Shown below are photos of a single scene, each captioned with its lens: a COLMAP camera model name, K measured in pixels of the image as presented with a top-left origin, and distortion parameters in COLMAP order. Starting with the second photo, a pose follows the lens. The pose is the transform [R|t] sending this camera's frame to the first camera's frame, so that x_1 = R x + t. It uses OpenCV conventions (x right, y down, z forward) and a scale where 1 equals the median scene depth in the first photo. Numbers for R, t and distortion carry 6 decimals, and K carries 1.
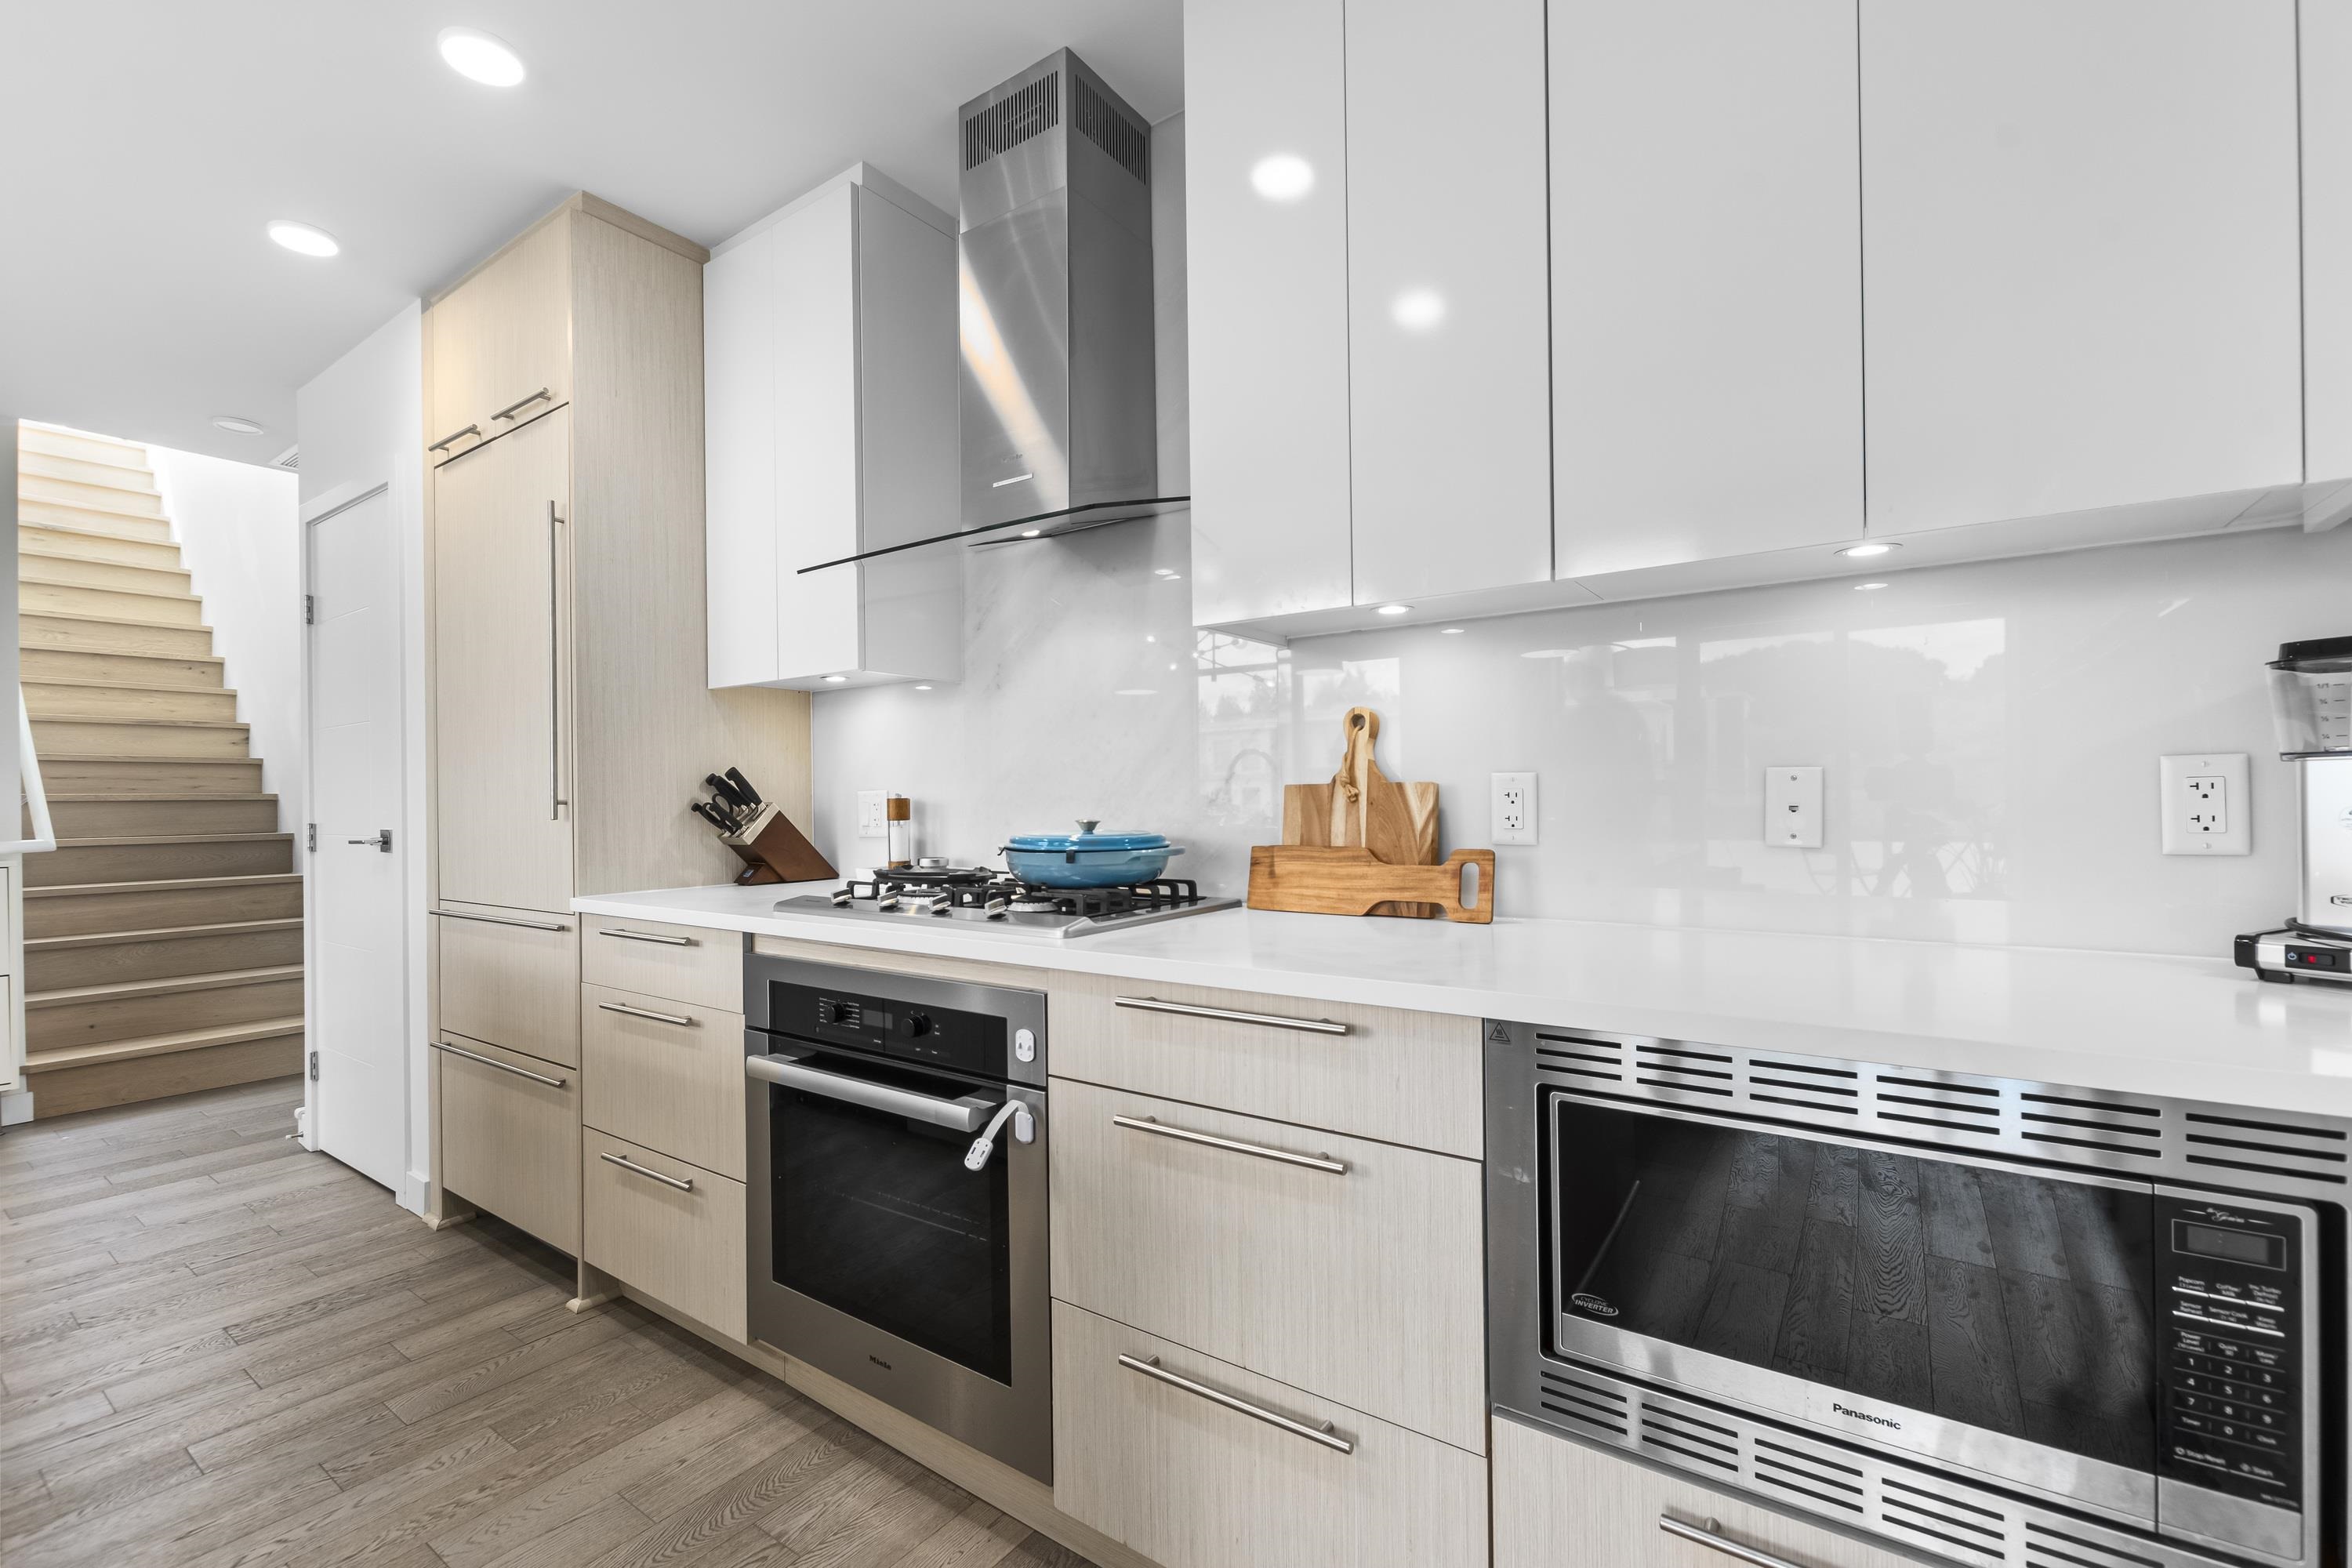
lens RADIAL K [[1013.7, 0, 1171.0], [0, 1013.7, 797.0], [0, 0, 1]] dist [0.000129, -0.000324]
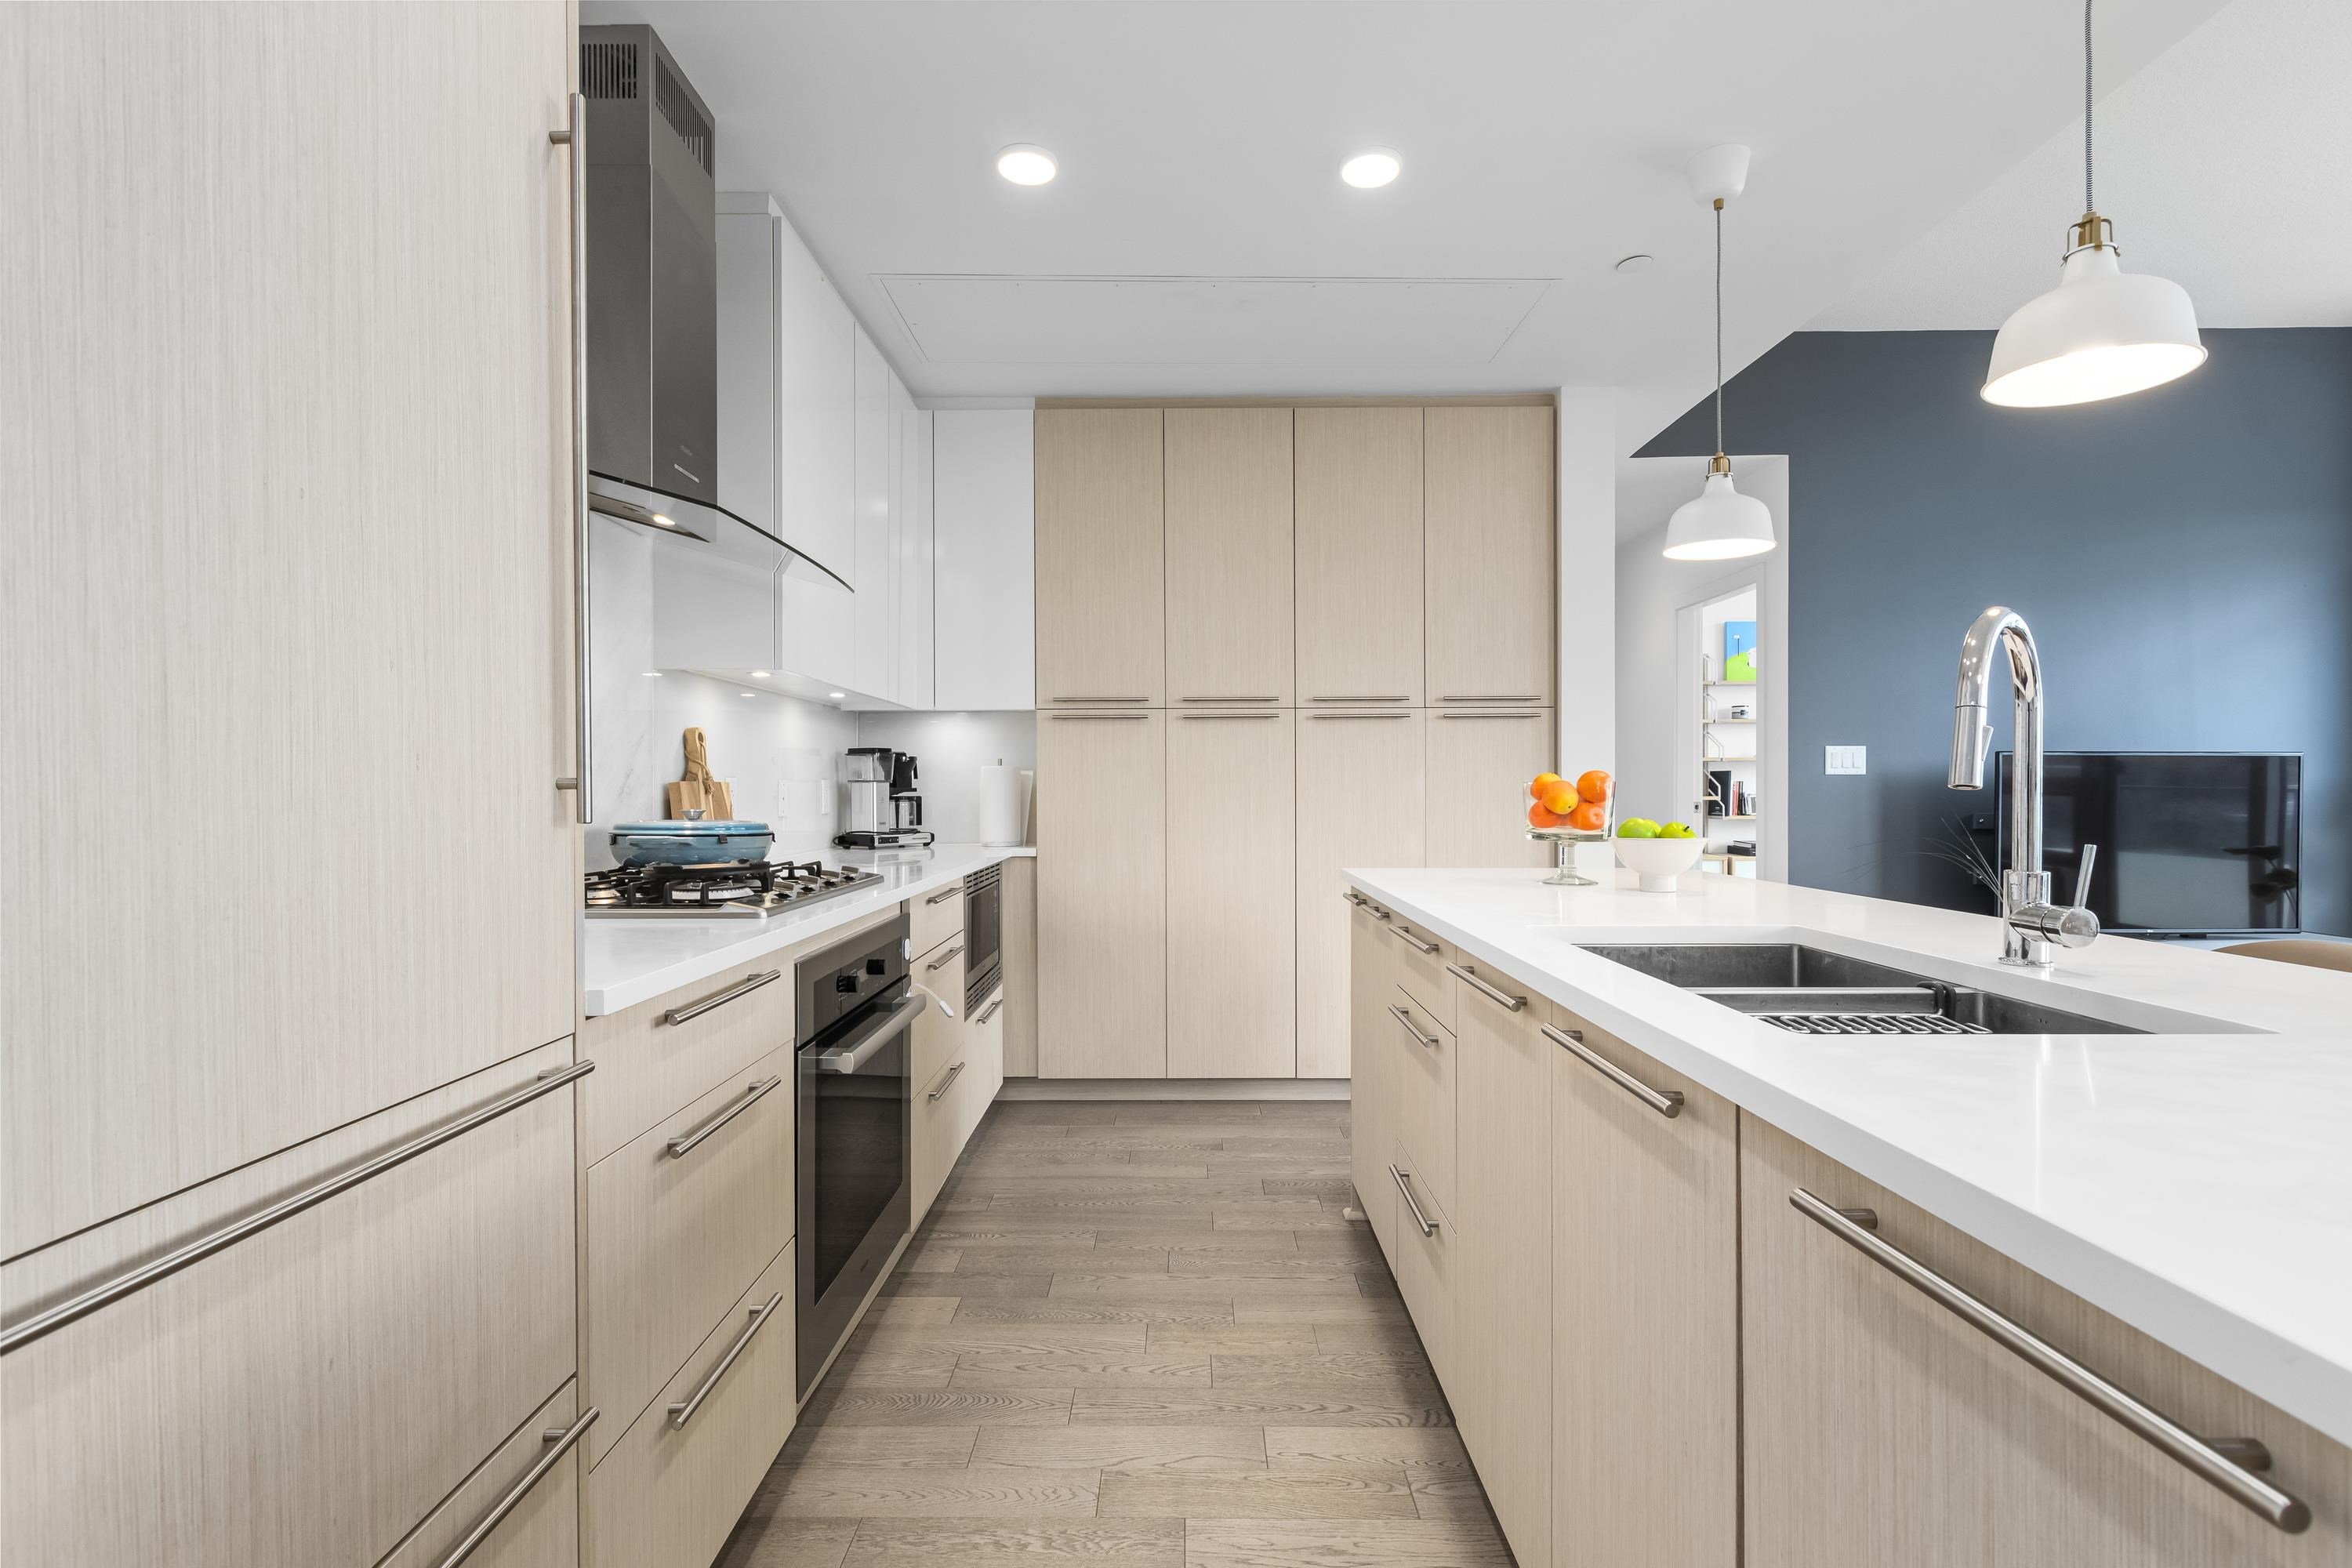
lens RADIAL K [[1115.0, 0, 1176.4], [0, 1115.0, 797.1], [0, 0, 1]] dist [-0.002538, -0.000151]
pose [[-0.573235, 0.008391, 0.819348, -1.364482], [0.010969, 0.999937, -0.002566, 0.017733], [-0.819317, 0.007517, -0.573291, 1.259344]]
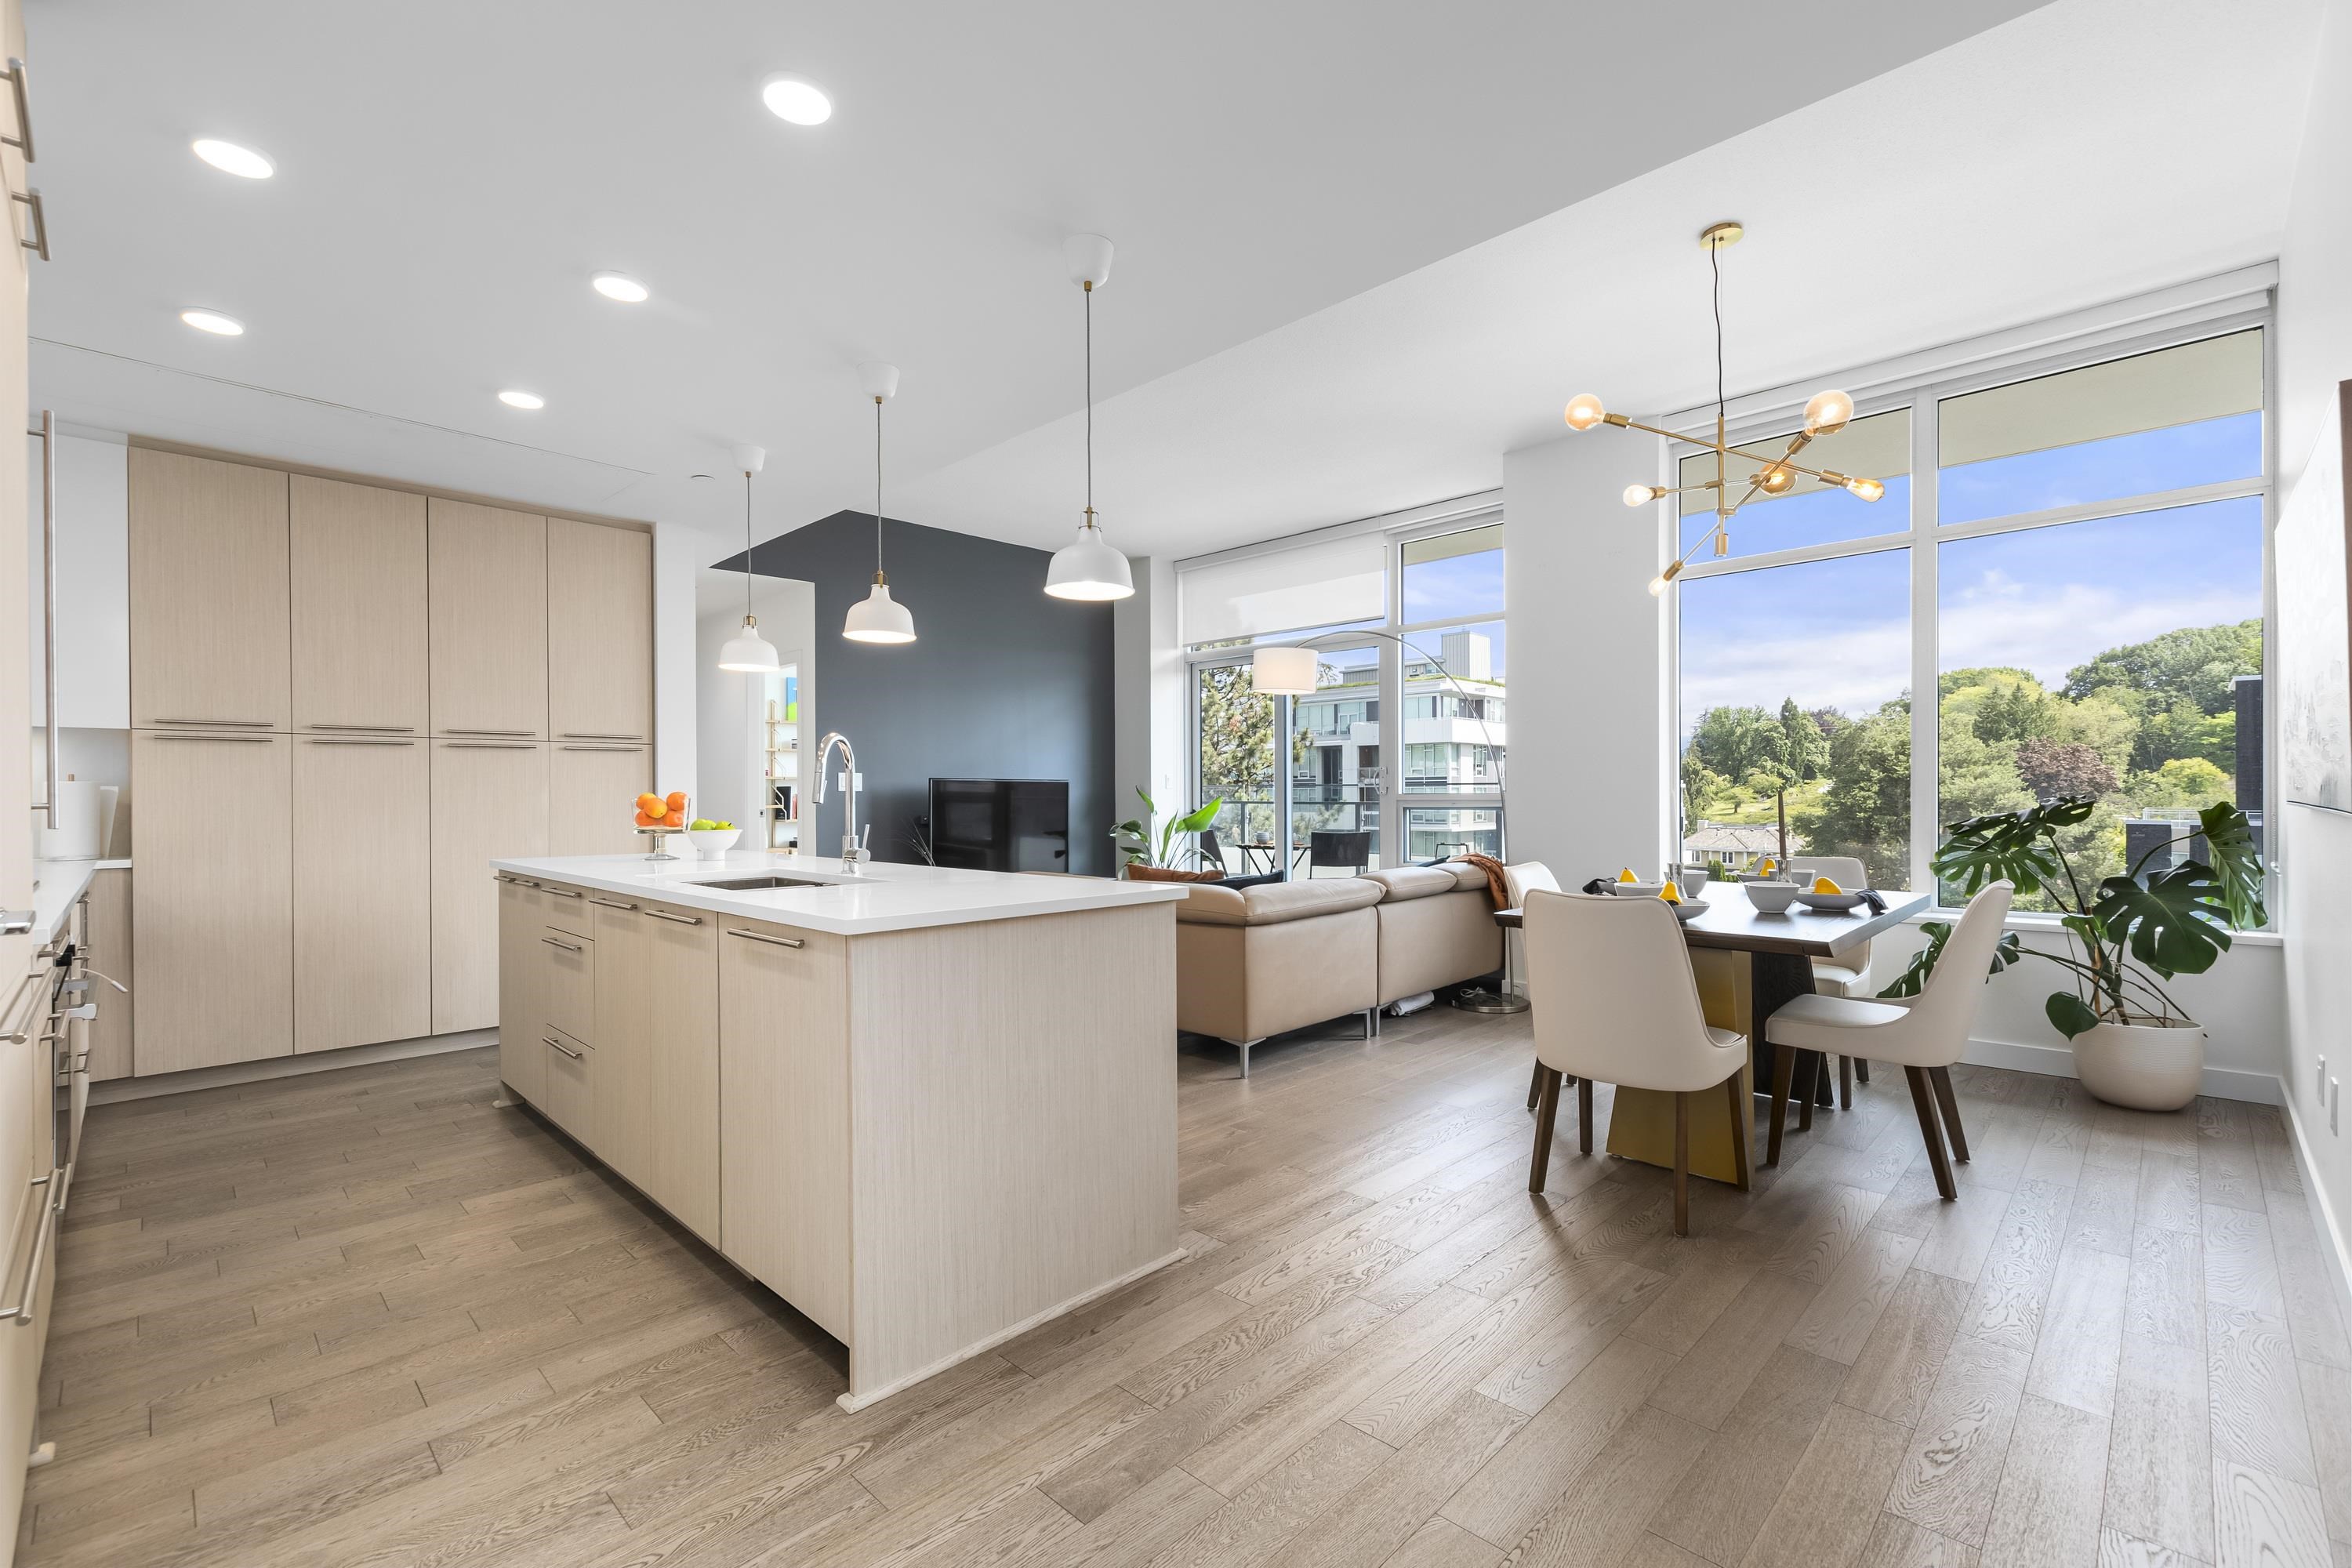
lens RADIAL K [[1010.3, 0, 1171.0], [0, 1010.3, 797.0], [0, 0, 1]] dist [0.008116, -0.004467]
pose [[-0.986740, 0.016914, 0.161426, -1.851419], [0.017287, 0.999850, 0.000910, 0.014033], [-0.161386, 0.003689, -0.986884, 1.911901]]
